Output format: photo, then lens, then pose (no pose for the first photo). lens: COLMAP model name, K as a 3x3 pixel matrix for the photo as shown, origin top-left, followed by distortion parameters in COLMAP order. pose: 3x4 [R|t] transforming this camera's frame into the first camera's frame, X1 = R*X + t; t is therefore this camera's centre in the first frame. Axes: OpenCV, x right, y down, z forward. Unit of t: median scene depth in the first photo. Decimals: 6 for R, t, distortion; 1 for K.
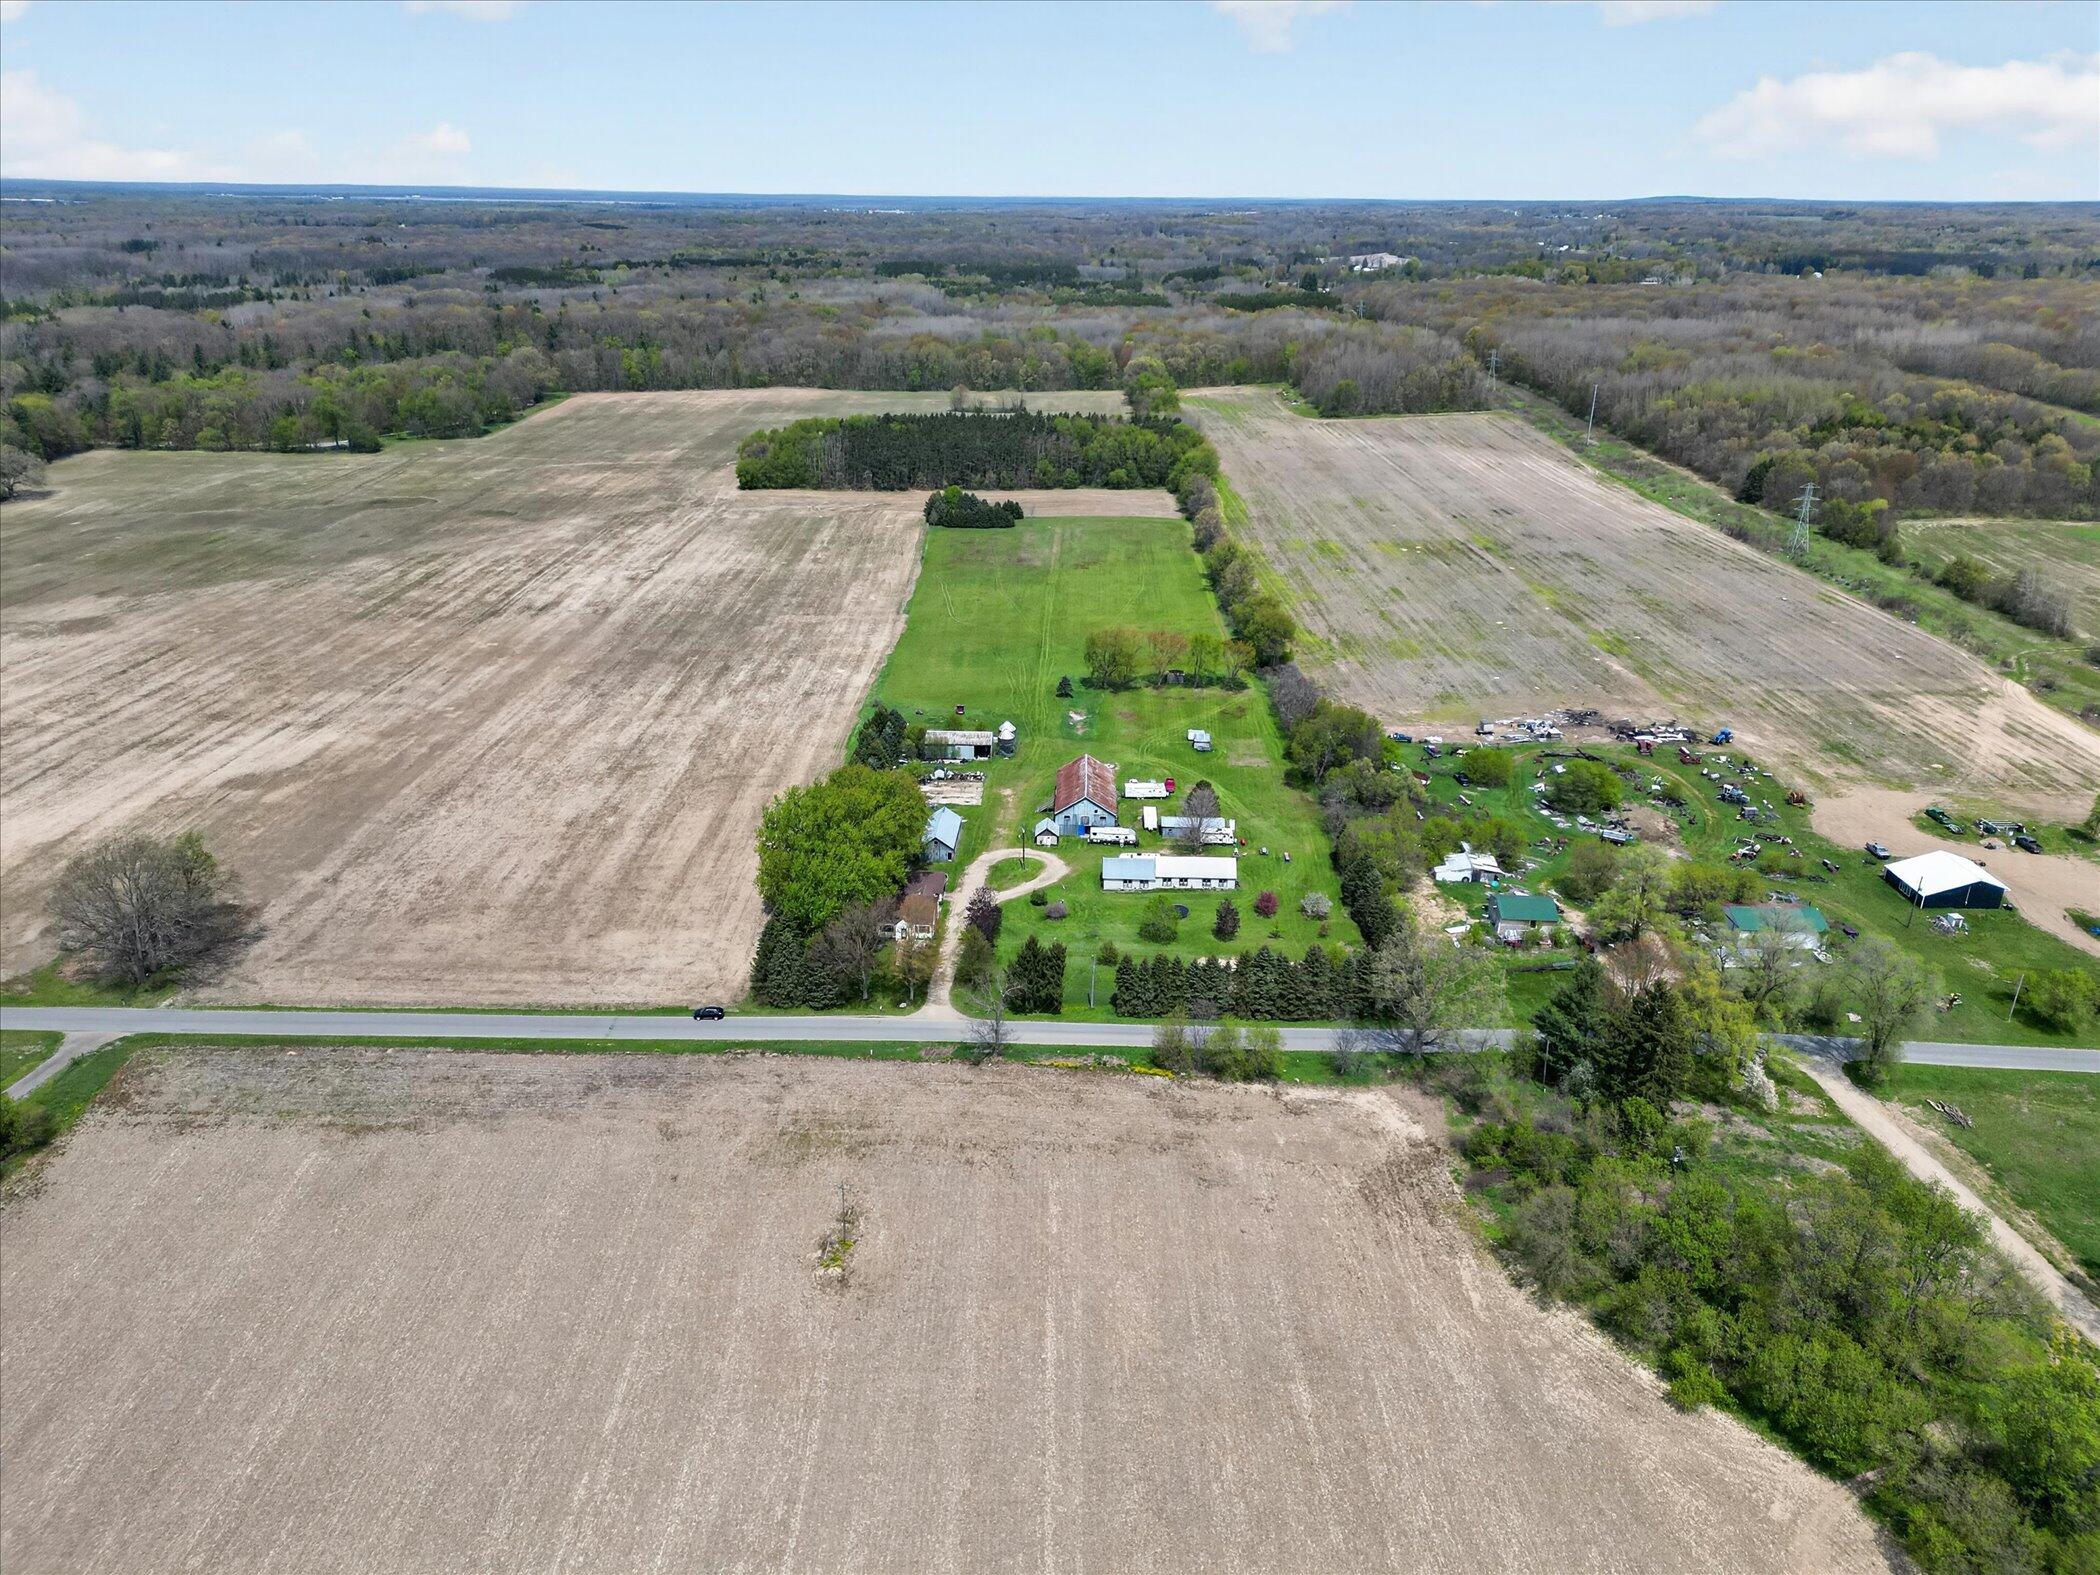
lens RADIAL K [[1461.3, 0, 1056.7], [0, 1461.3, 788.6], [0, 0, 1]] dist [0.083798, -0.087207]
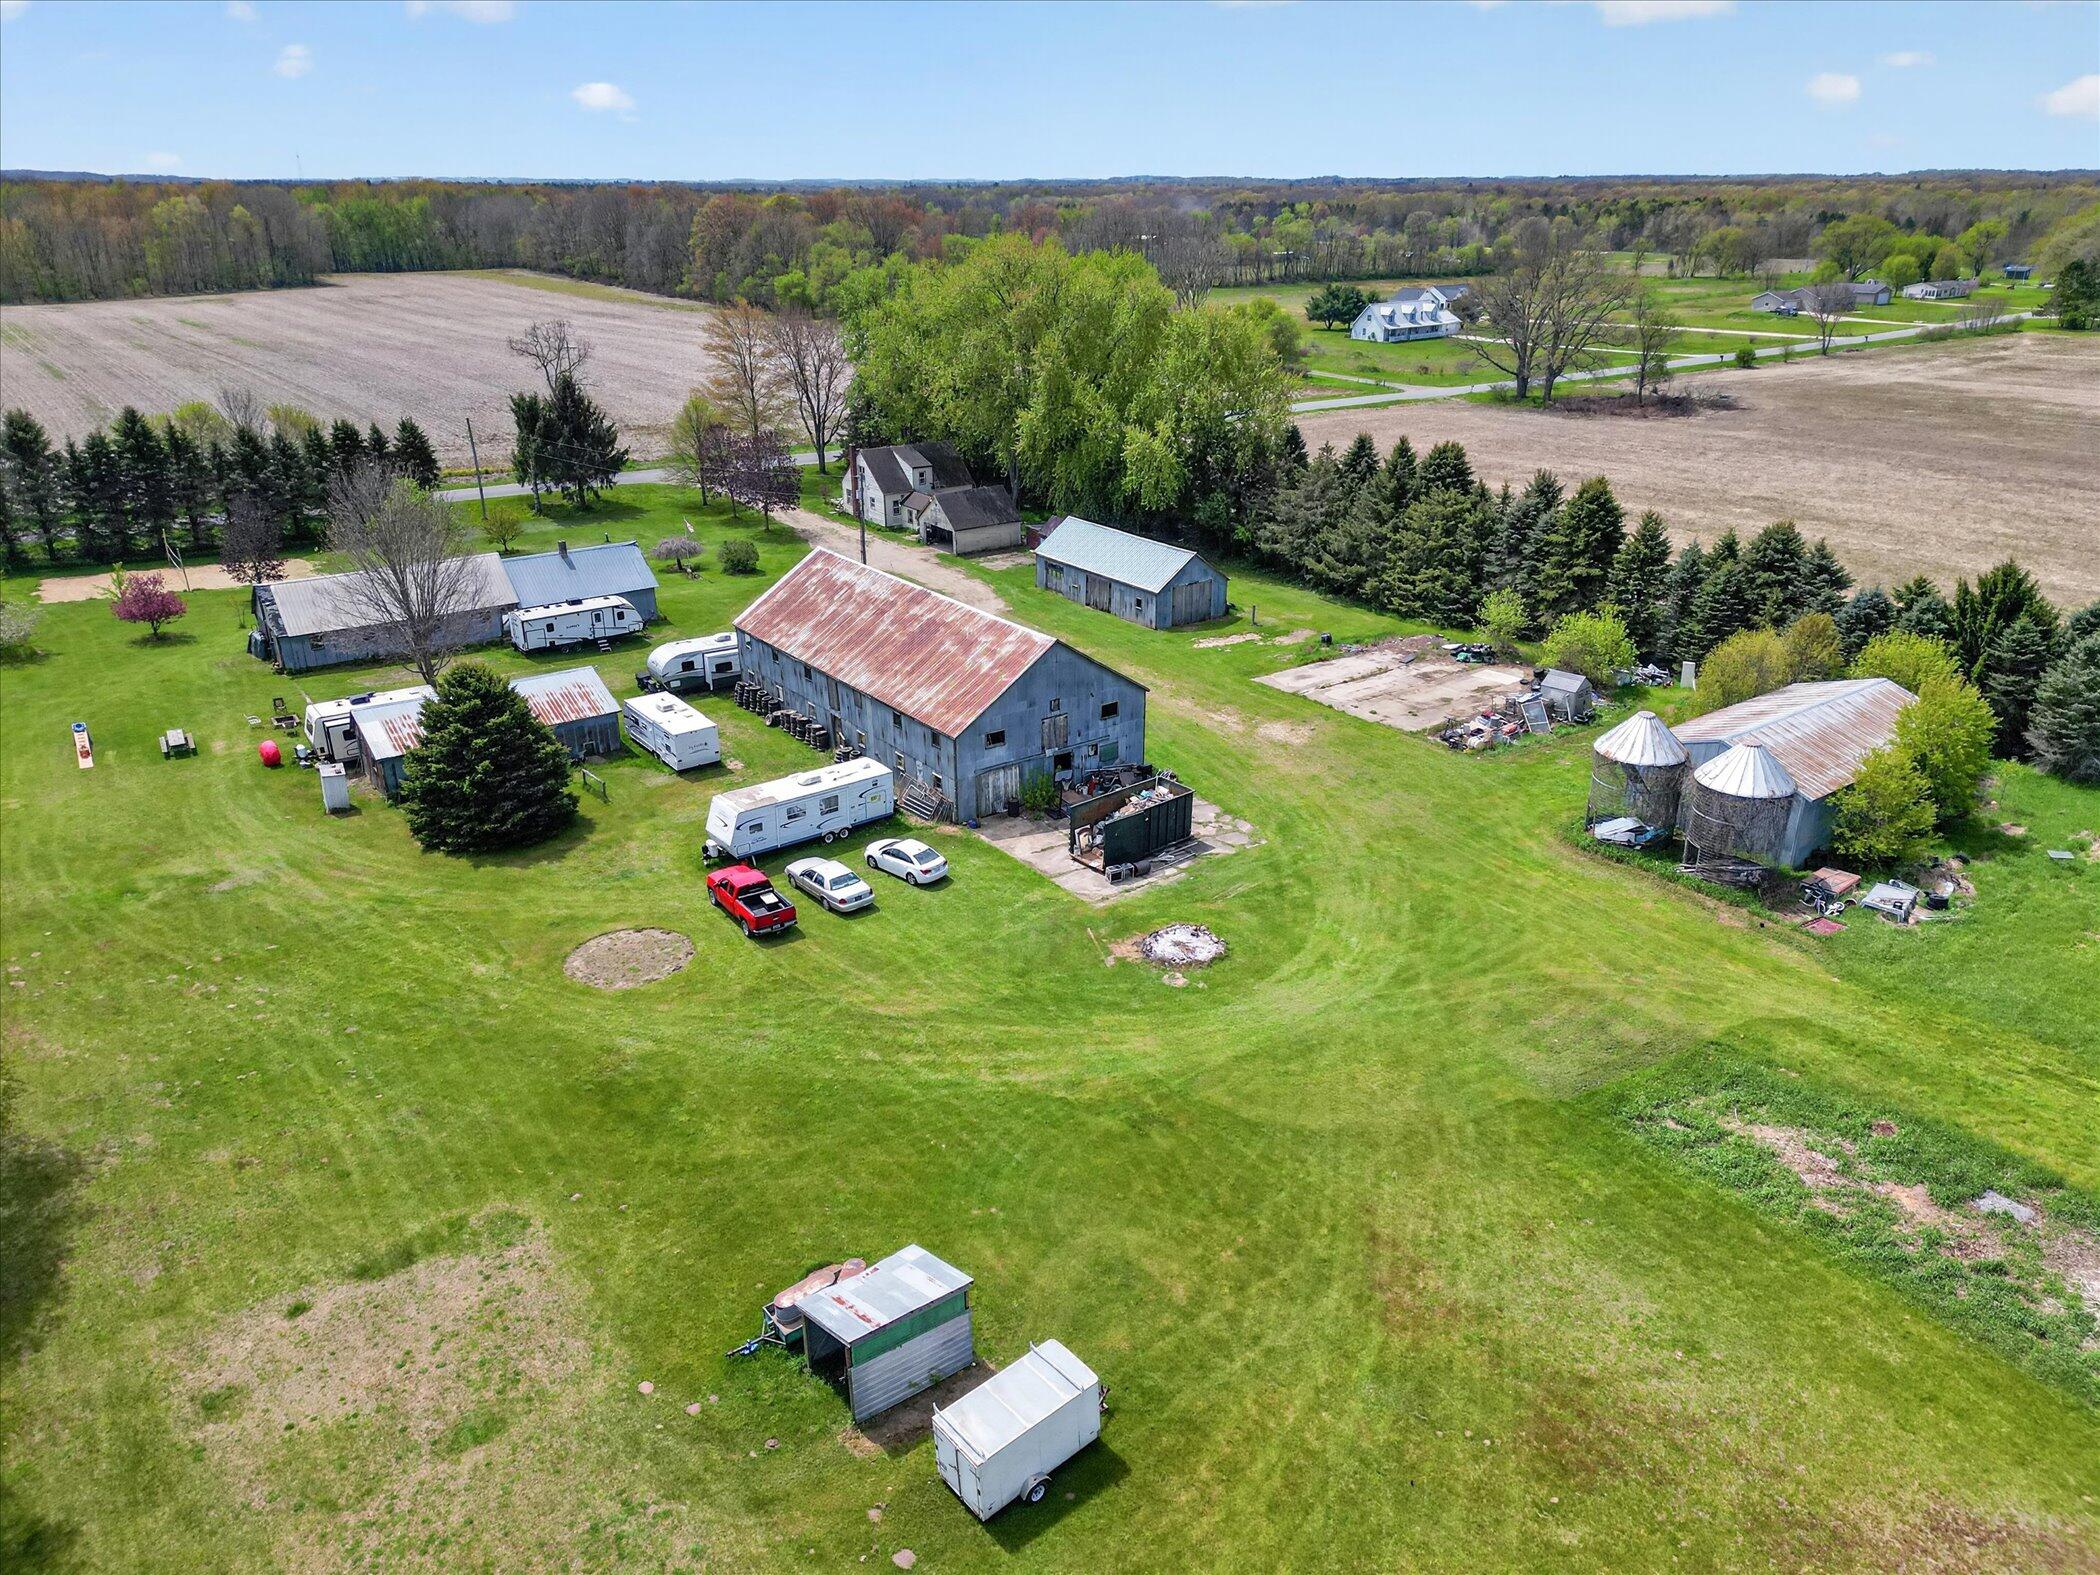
lens RADIAL K [[1461.3, 0, 1061.0], [0, 1461.3, 793.1], [0, 0, 1]] dist [0.083798, -0.087207]
pose [[-0.786846, 0.227767, -0.573582, 0.157560], [-0.237552, 0.746017, 0.622116, -0.149000], [0.569599, 0.625764, -0.532894, 1.133766]]
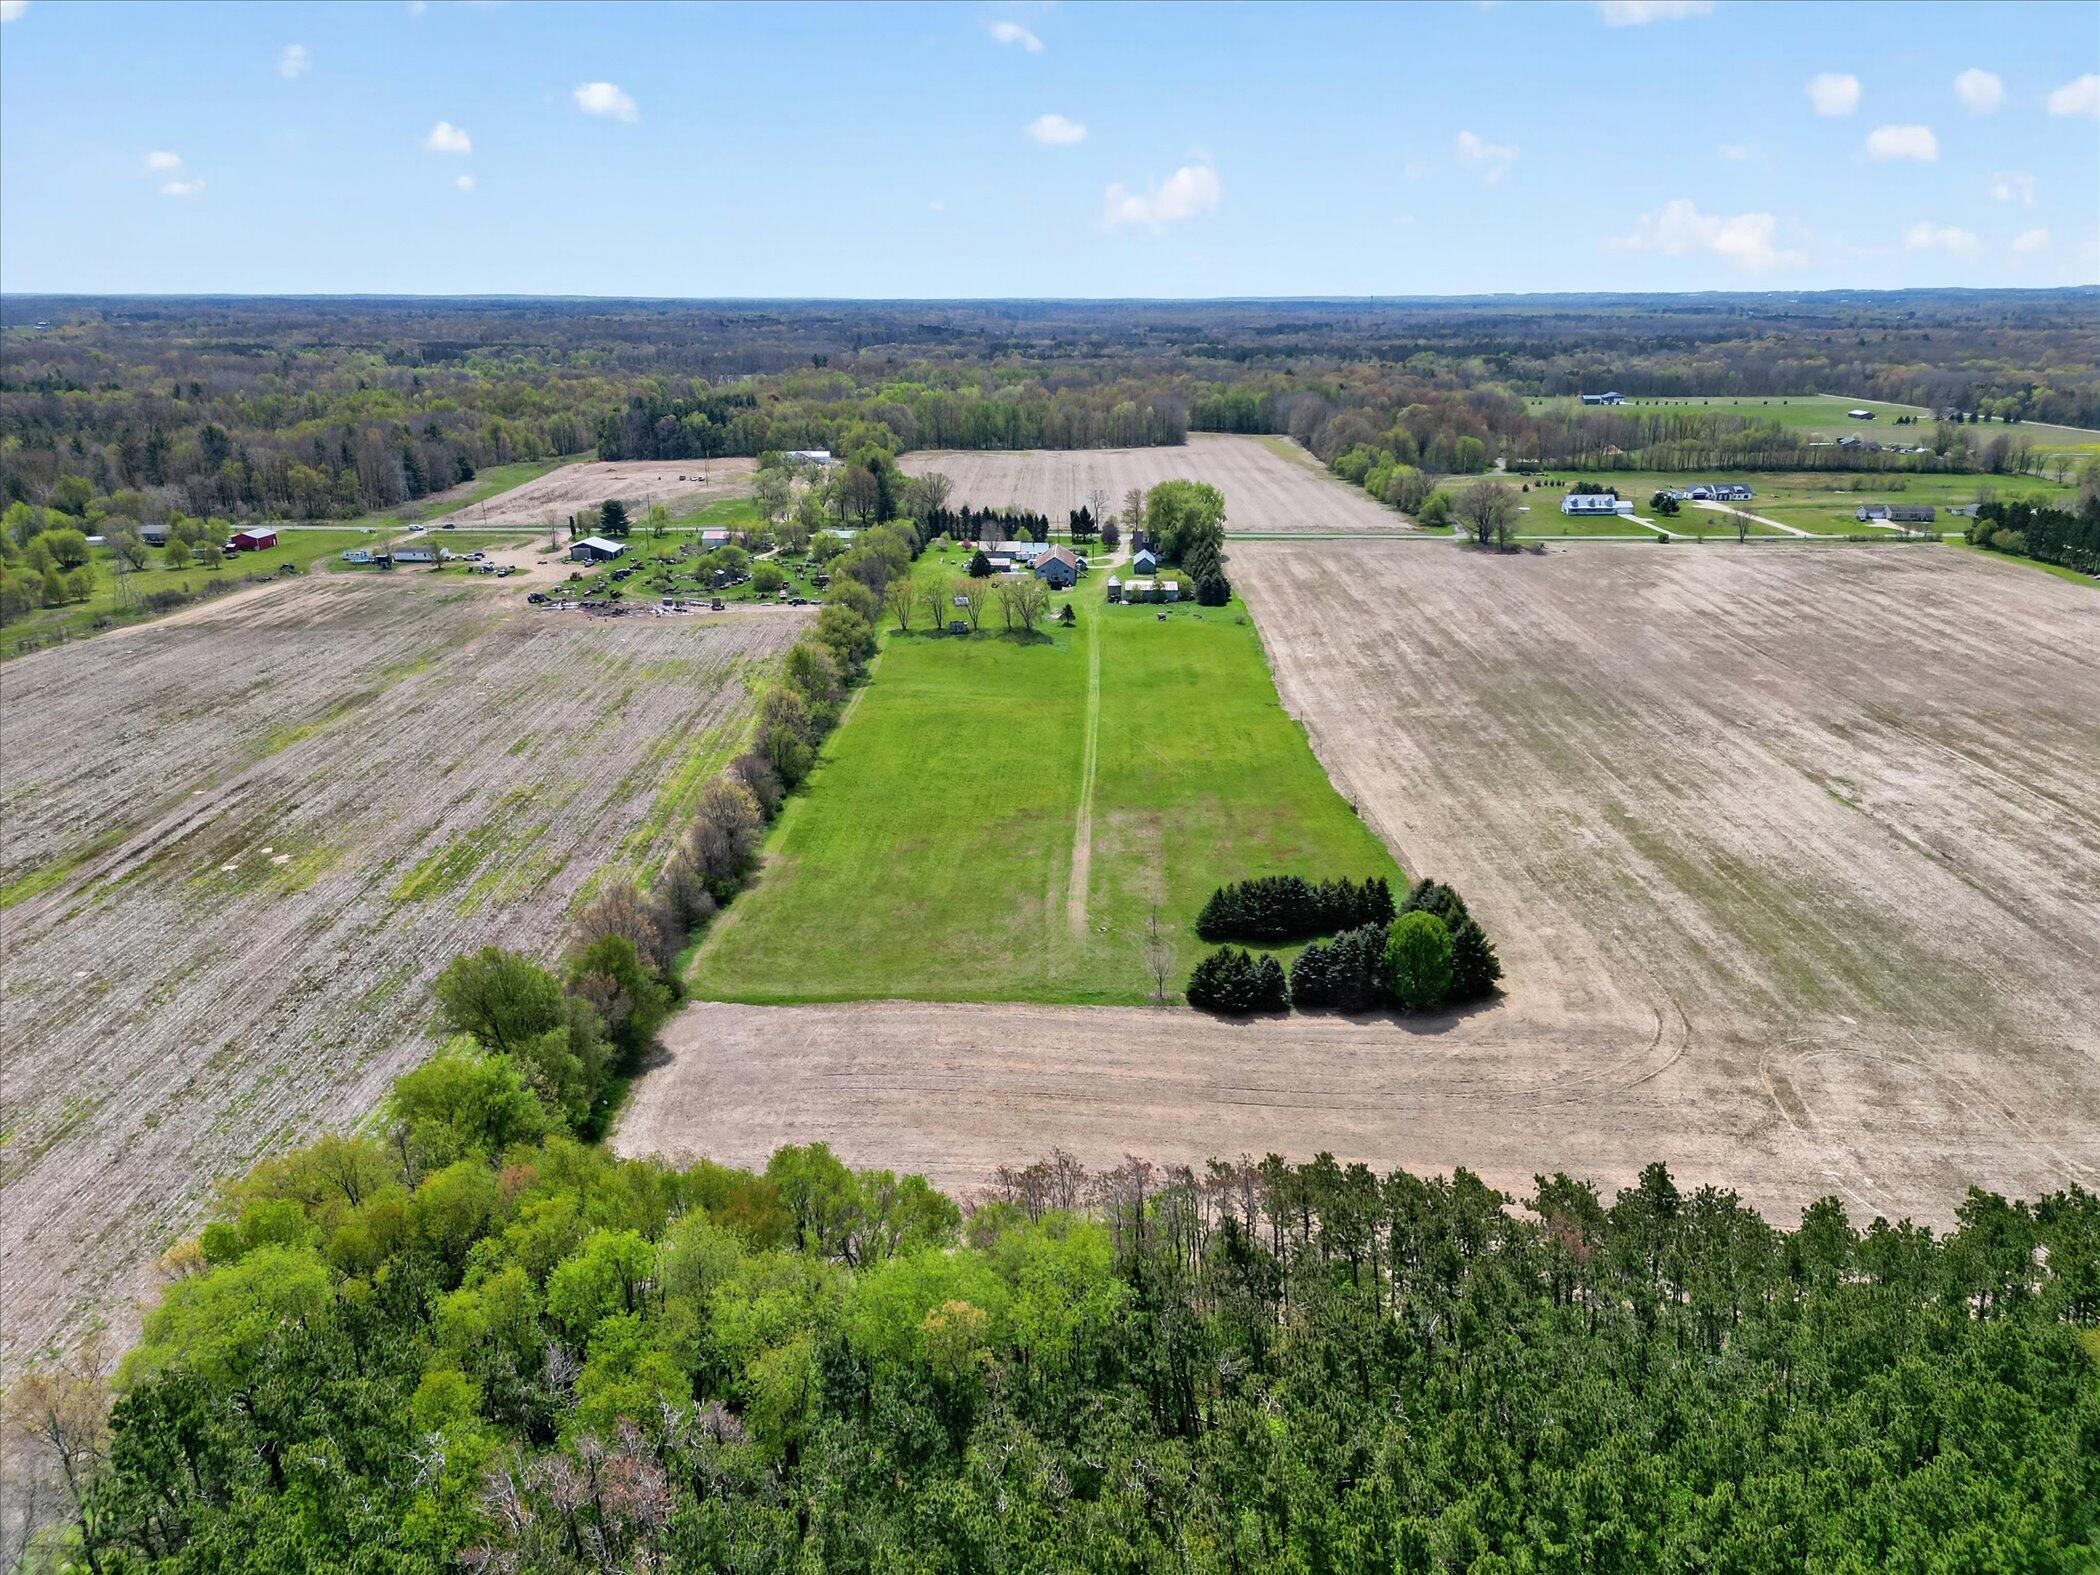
lens RADIAL K [[1461.3, 0, 1048.8], [0, 1461.3, 789.6], [0, 0, 1]] dist [0.083798, -0.087207]
pose [[-0.999888, -0.011178, 0.009925, 0.009314], [-0.002006, 0.758287, 0.651917, -0.790120], [-0.014813, 0.651825, -0.758225, 2.239723]]
